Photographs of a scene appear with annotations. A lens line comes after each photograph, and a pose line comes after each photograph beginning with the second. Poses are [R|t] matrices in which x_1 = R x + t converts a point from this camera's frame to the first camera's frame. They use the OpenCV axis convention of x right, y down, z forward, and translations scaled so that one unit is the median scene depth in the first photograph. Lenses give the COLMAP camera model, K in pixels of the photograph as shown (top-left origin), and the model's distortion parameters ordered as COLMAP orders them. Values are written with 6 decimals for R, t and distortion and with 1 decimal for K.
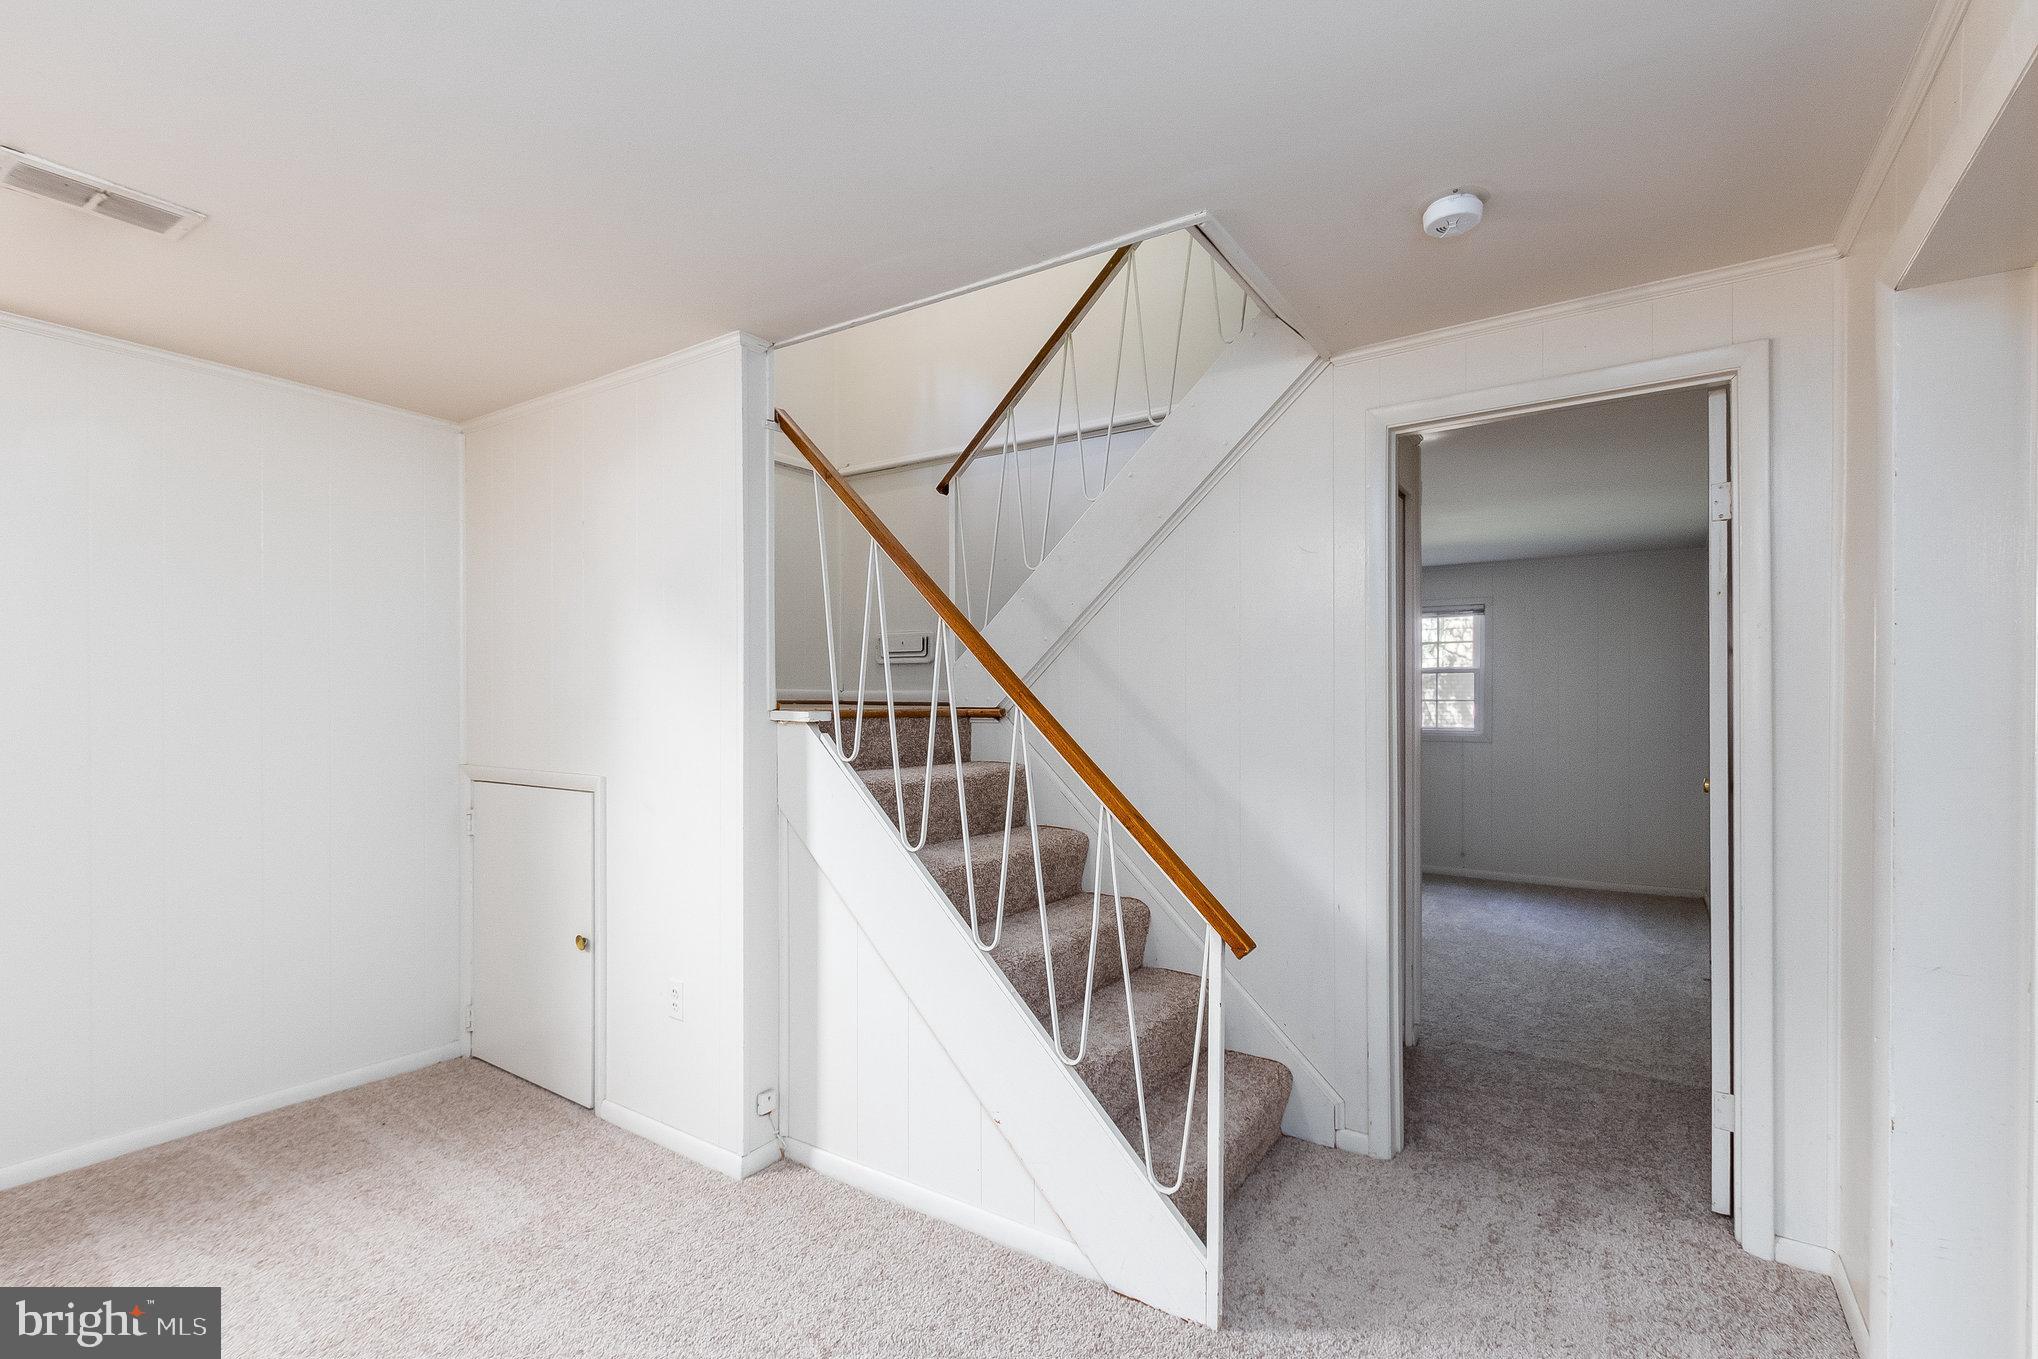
lens RADIAL K [[924.1, 0, 1026.1], [0, 924.1, 696.3], [0, 0, 1]] dist [0.006986, -0.001294]
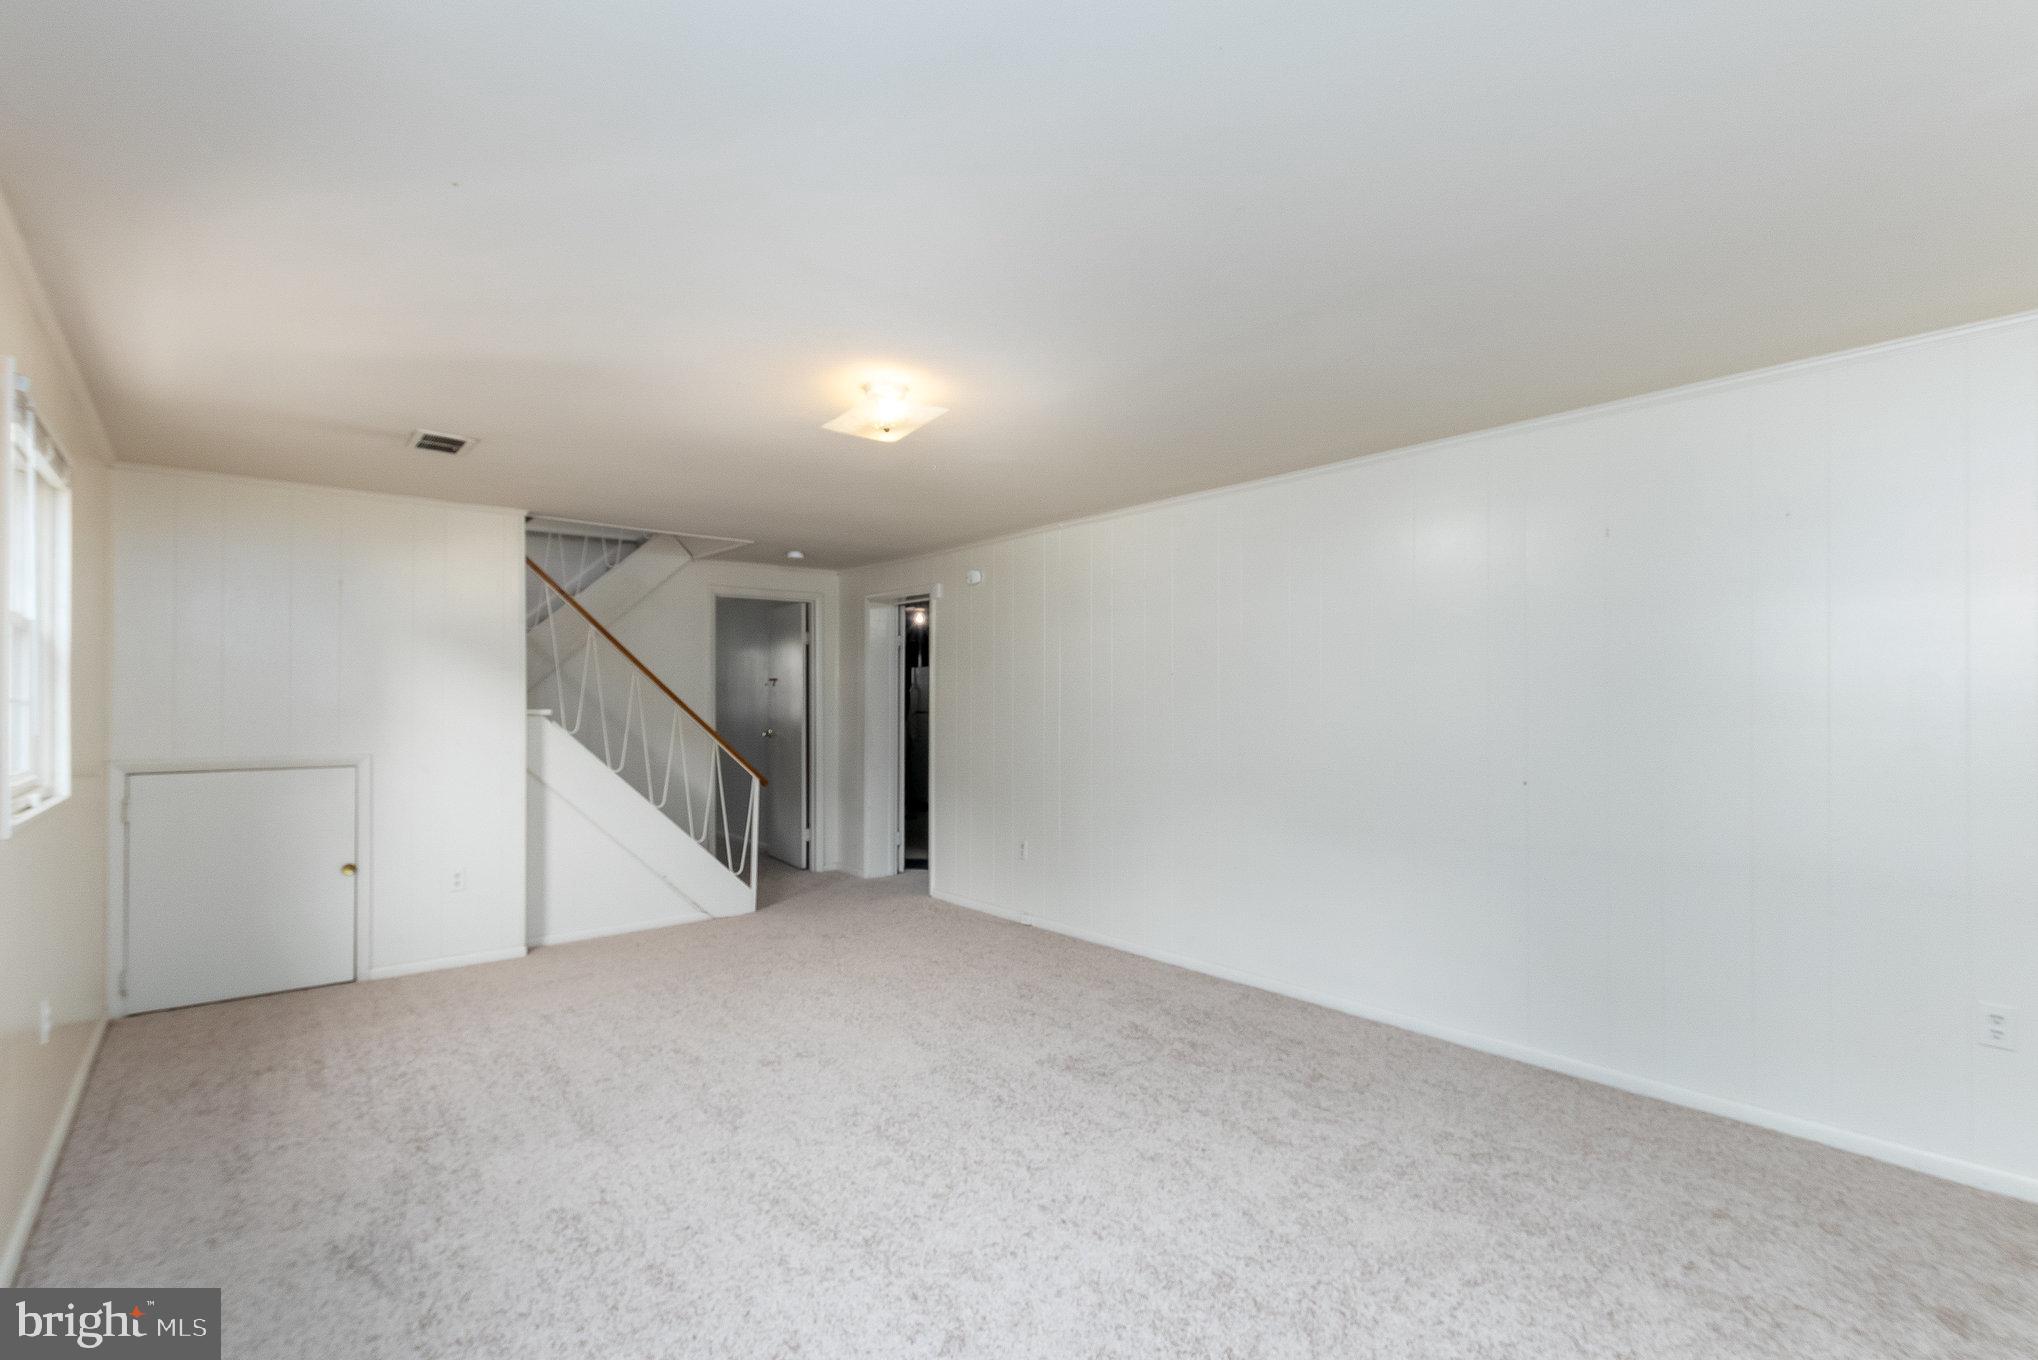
lens RADIAL K [[912.4, 0, 998.4], [0, 912.4, 699.4], [0, 0, 1]] dist [0.001514, -0.000074]
pose [[0.299407, 0.005031, 0.954112, -1.799909], [0.000023, 0.999986, -0.005280, 0.004759], [-0.954126, 0.001602, 0.299402, -0.487953]]
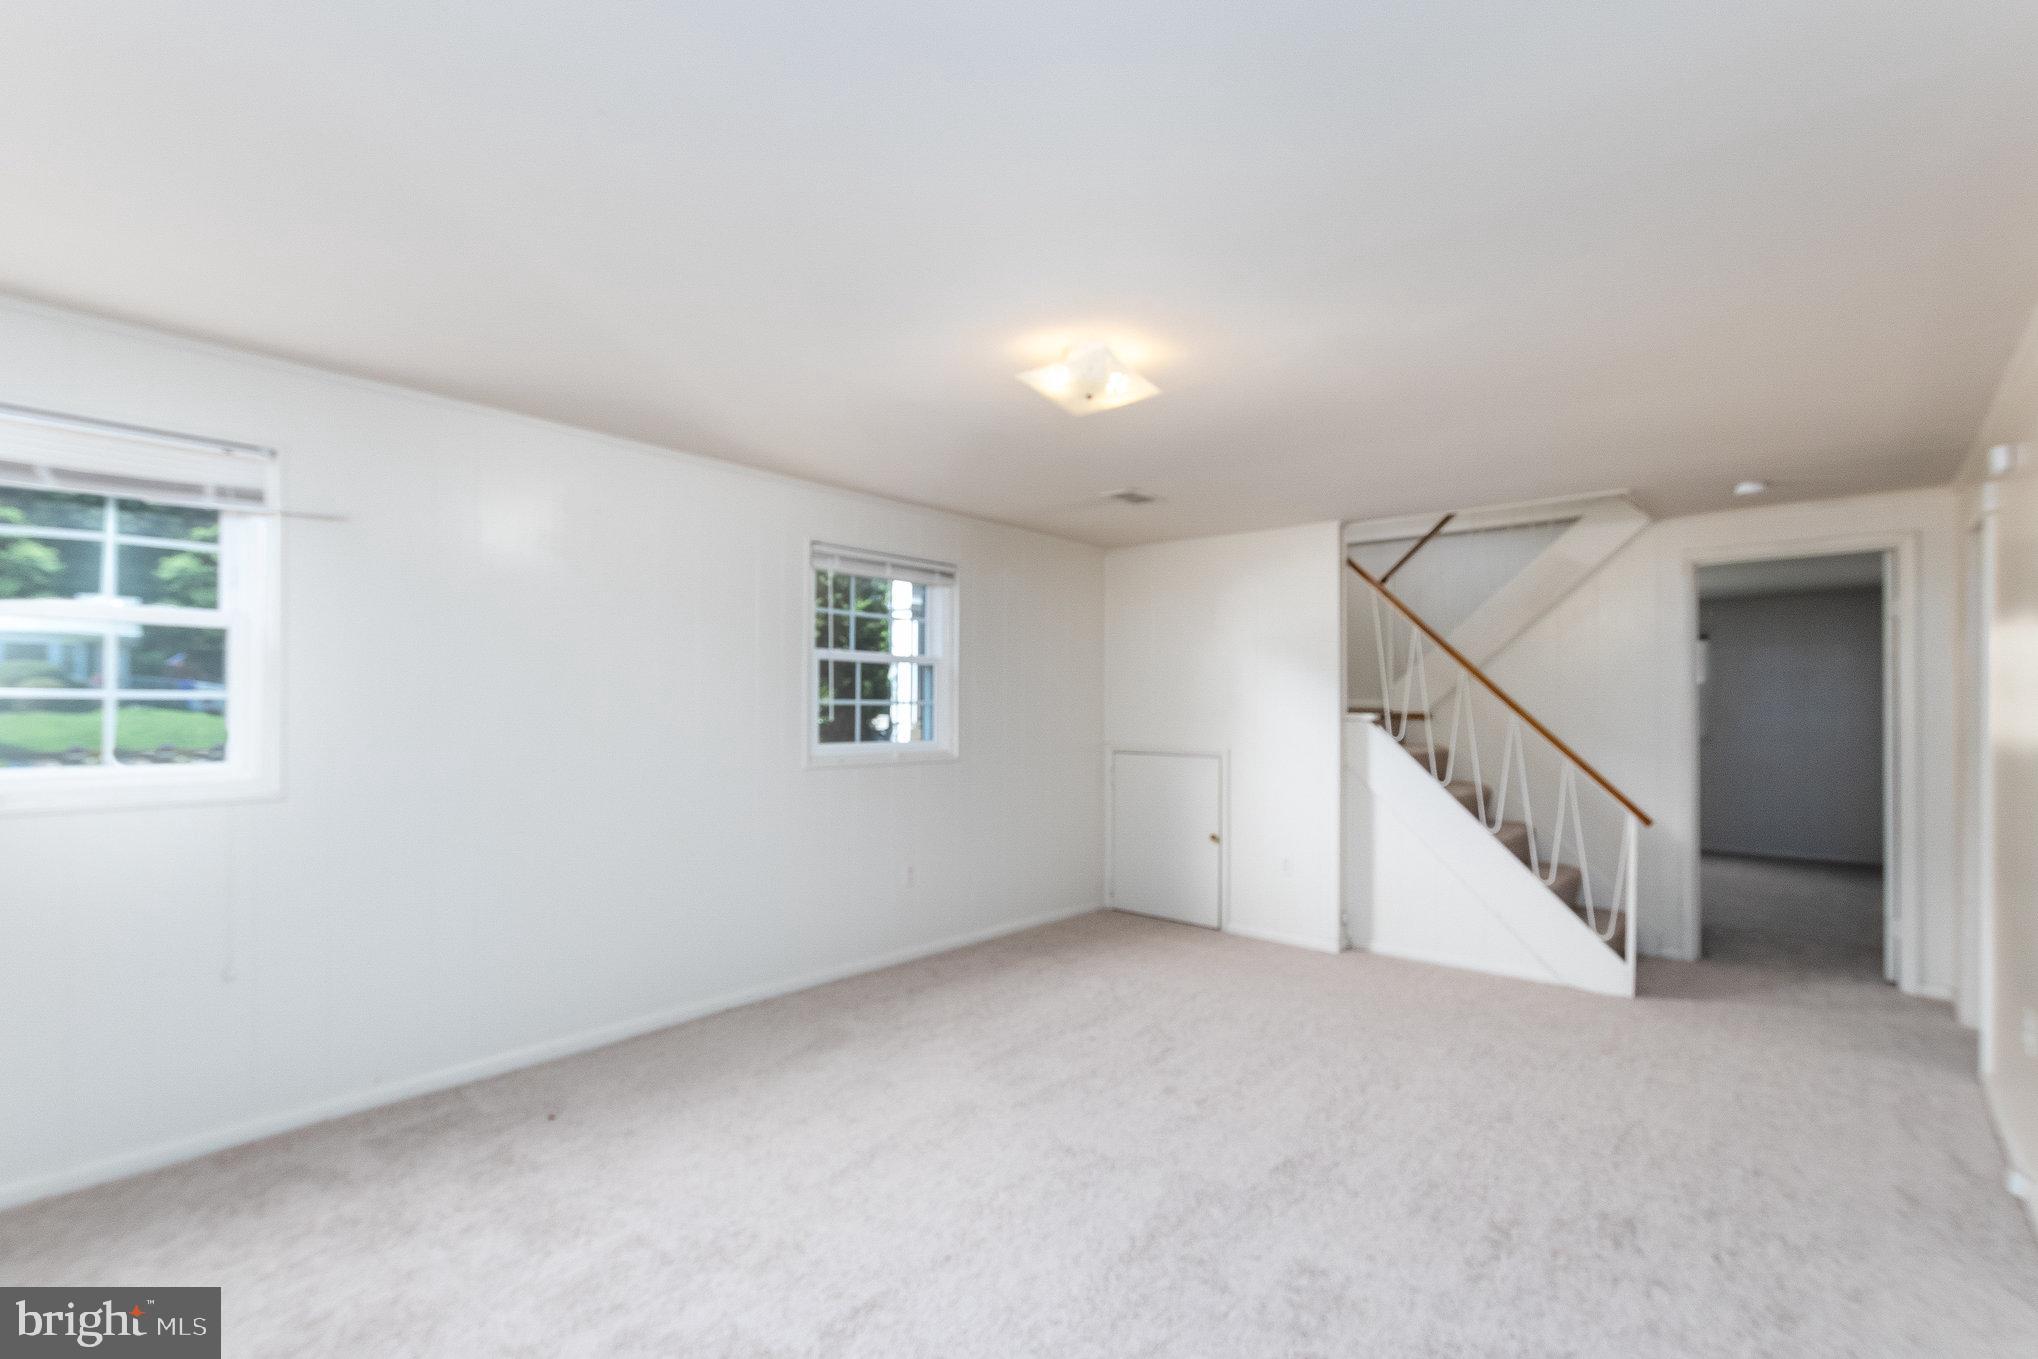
lens RADIAL K [[924.1, 0, 1026.1], [0, 924.1, 696.3], [0, 0, 1]] dist [0.006986, -0.001294]
pose [[0.992127, 0.008651, -0.124940, -0.714141], [-0.009994, 0.999899, -0.010120, 0.004697], [0.124840, 0.011289, 0.992113, -1.023899]]
